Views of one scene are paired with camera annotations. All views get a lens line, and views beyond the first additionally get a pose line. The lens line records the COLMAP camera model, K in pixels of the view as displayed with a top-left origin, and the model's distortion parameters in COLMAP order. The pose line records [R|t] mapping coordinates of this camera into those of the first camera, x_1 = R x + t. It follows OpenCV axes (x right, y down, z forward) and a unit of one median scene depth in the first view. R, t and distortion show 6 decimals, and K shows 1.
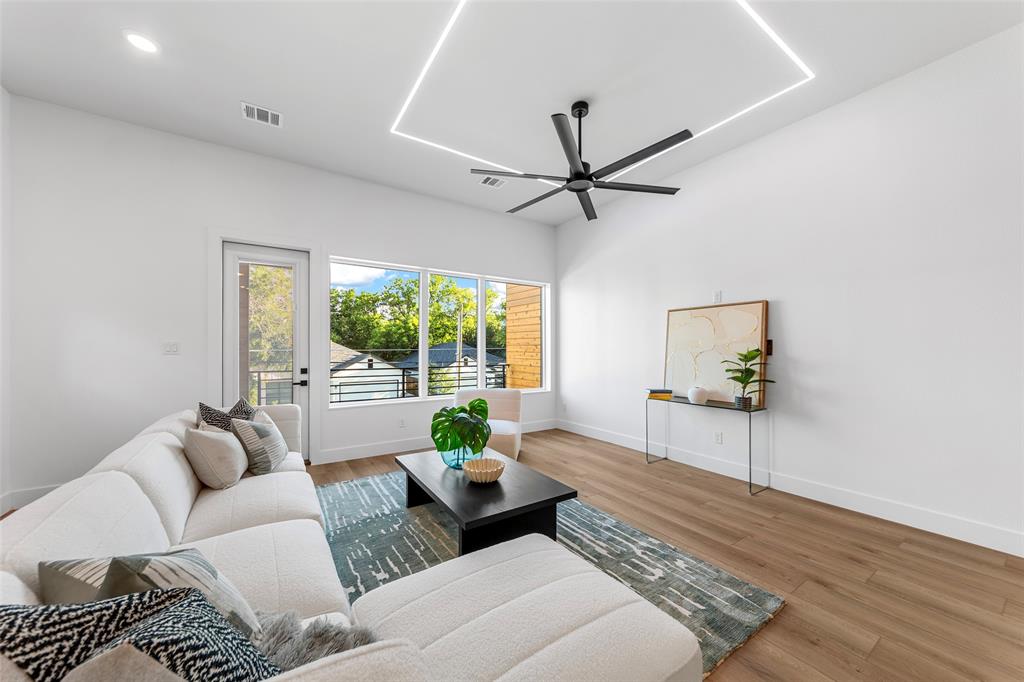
lens RADIAL K [[367.5, 0, 510.5], [0, 367.5, 345.4], [0, 0, 1]] dist [0.000747, 0.000691]
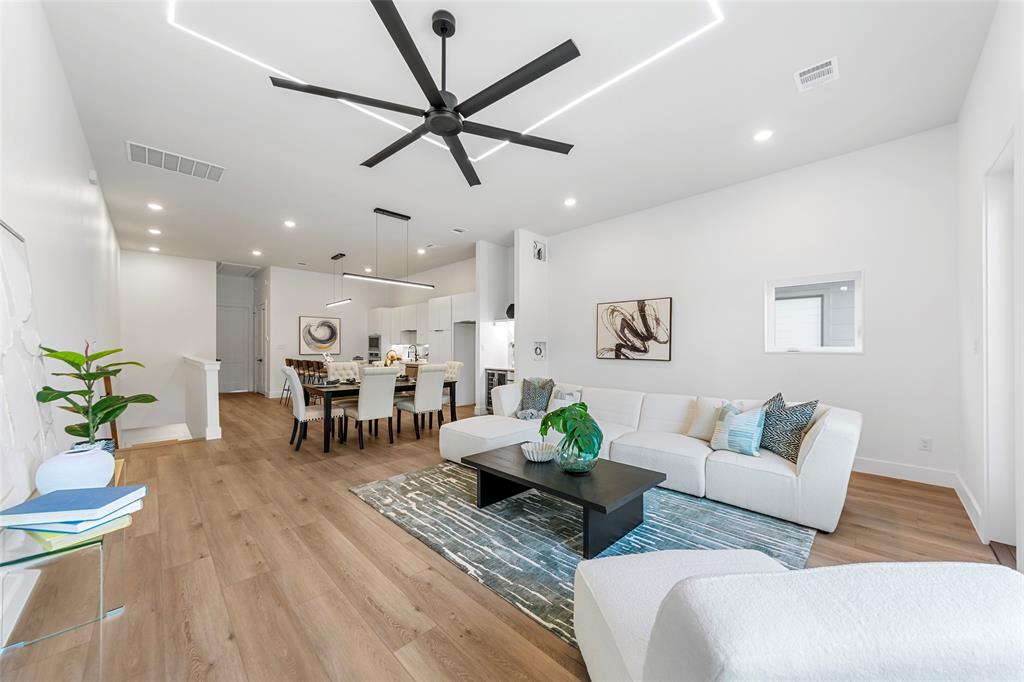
lens RADIAL K [[367.5, 0, 512.7], [0, 367.5, 344.9], [0, 0, 1]] dist [0.000747, 0.000691]
pose [[-0.979084, -0.001978, -0.203445, 0.227675], [0.001802, 0.999829, -0.018391, 0.021881], [0.203447, -0.018373, -0.978914, 1.972747]]
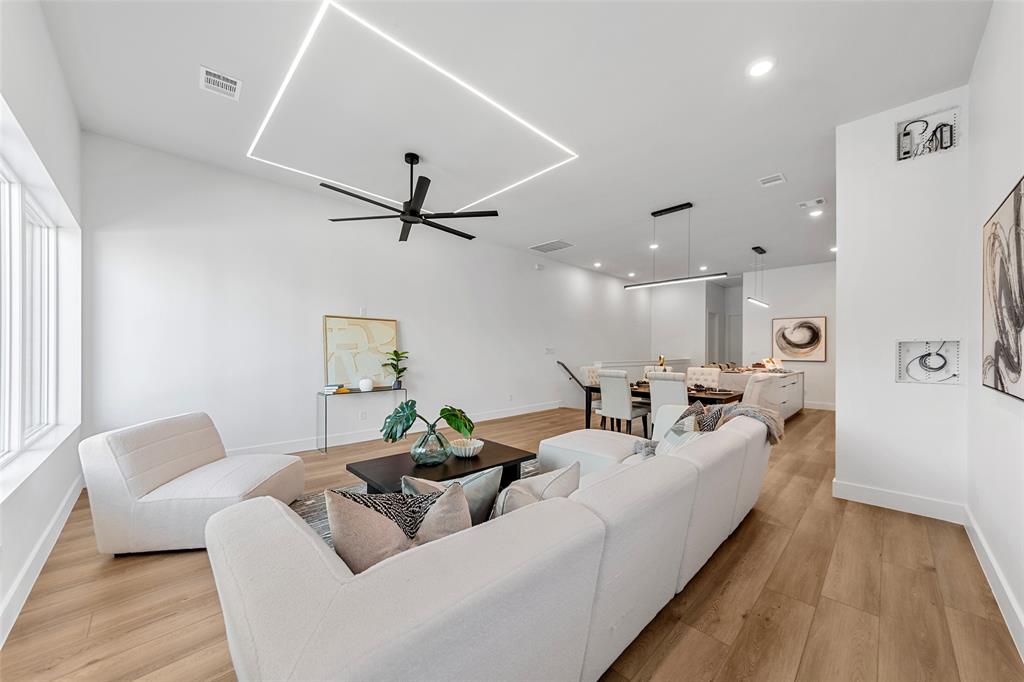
lens RADIAL K [[367.5, 0, 518.4], [0, 367.5, 354.3], [0, 0, 1]] dist [0.000747, 0.000691]
pose [[-0.208627, -0.007610, 0.977966, -1.242268], [-0.015081, 0.999876, 0.004564, 0.012487], [-0.977879, -0.013797, -0.208716, 1.018940]]
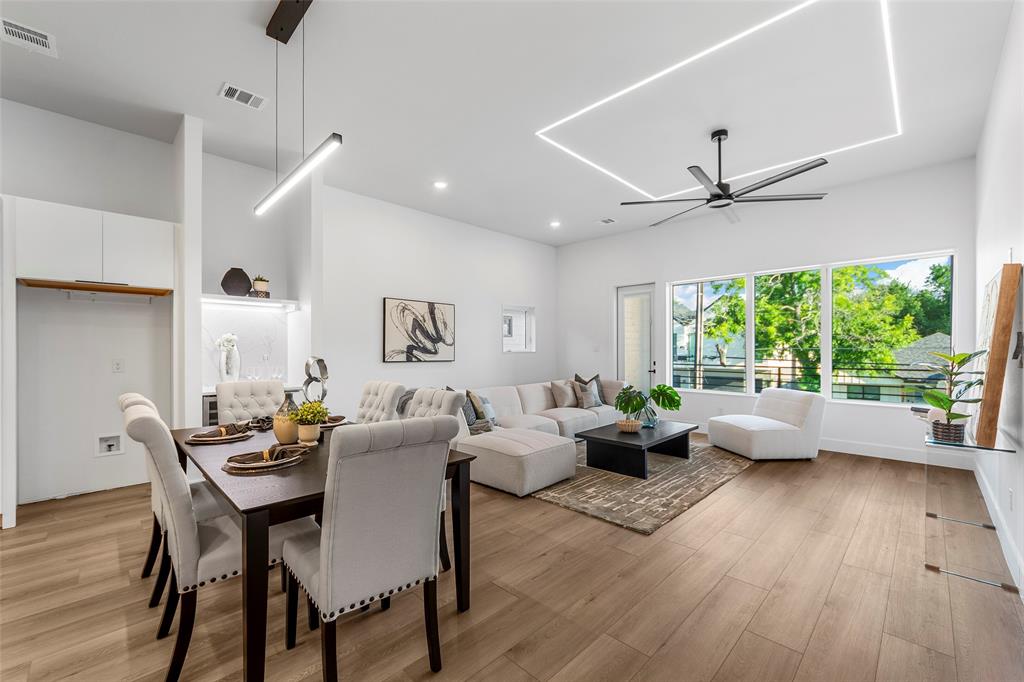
lens RADIAL K [[412.9, 0, 515.7], [0, 412.9, 350.6], [0, 0, 1]] dist [-0.000313, 0.000776]
pose [[0.208695, 0.003618, -0.977974, 1.450937], [0.013390, 0.999889, 0.006557, -0.001333], [0.977889, -0.014464, 0.208623, 0.139958]]
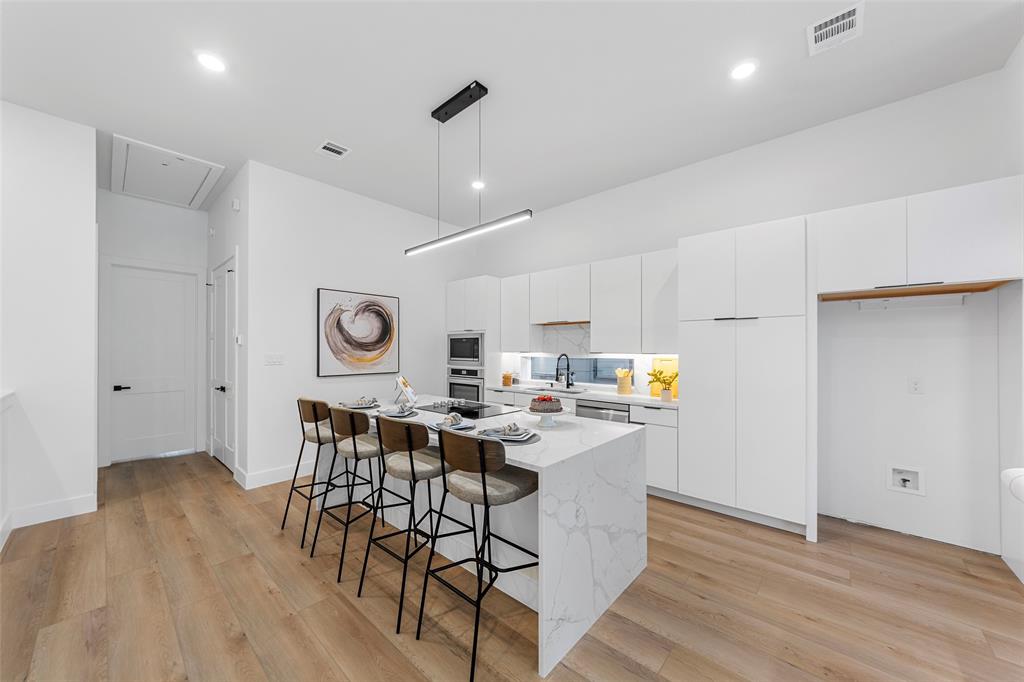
lens RADIAL K [[367.5, 0, 518.6], [0, 367.5, 346.9], [0, 0, 1]] dist [0.000747, 0.000691]
pose [[-0.963459, -0.004952, -0.267810, 1.116641], [0.000476, 0.999796, -0.020200, -0.045296], [0.267856, -0.019589, -0.963260, -0.209658]]
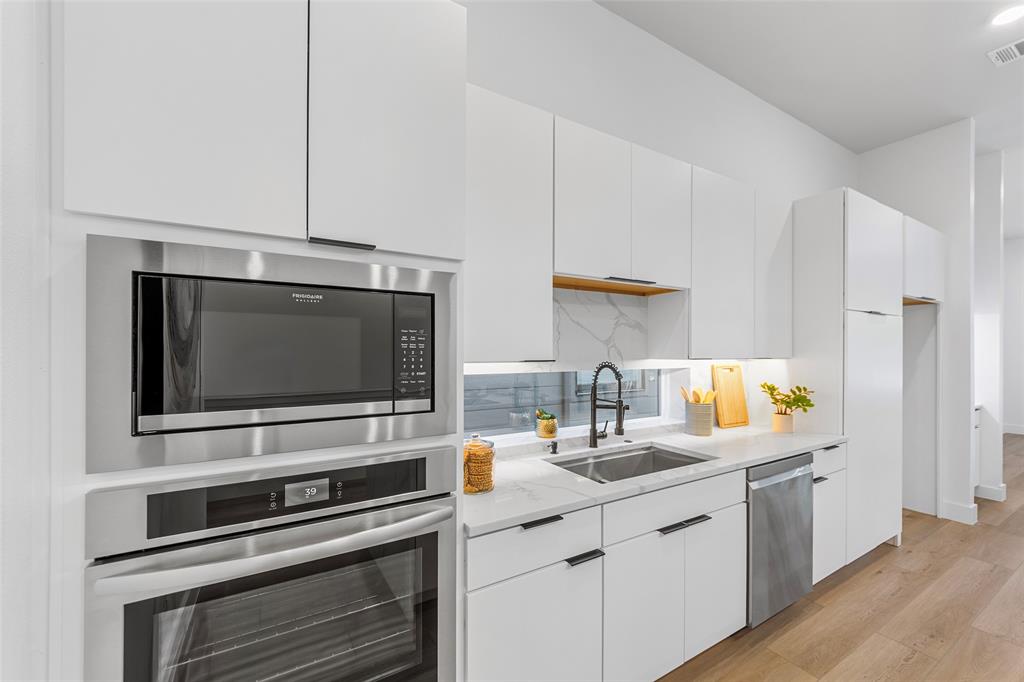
lens RADIAL K [[412.9, 0, 509.5], [0, 412.9, 351.4], [0, 0, 1]] dist [-0.000313, 0.000776]
pose [[-0.033311, 0.001469, -0.999444, 1.223785], [0.009304, 0.999956, 0.001160, -0.070820], [0.999402, -0.009260, -0.033323, -1.945865]]
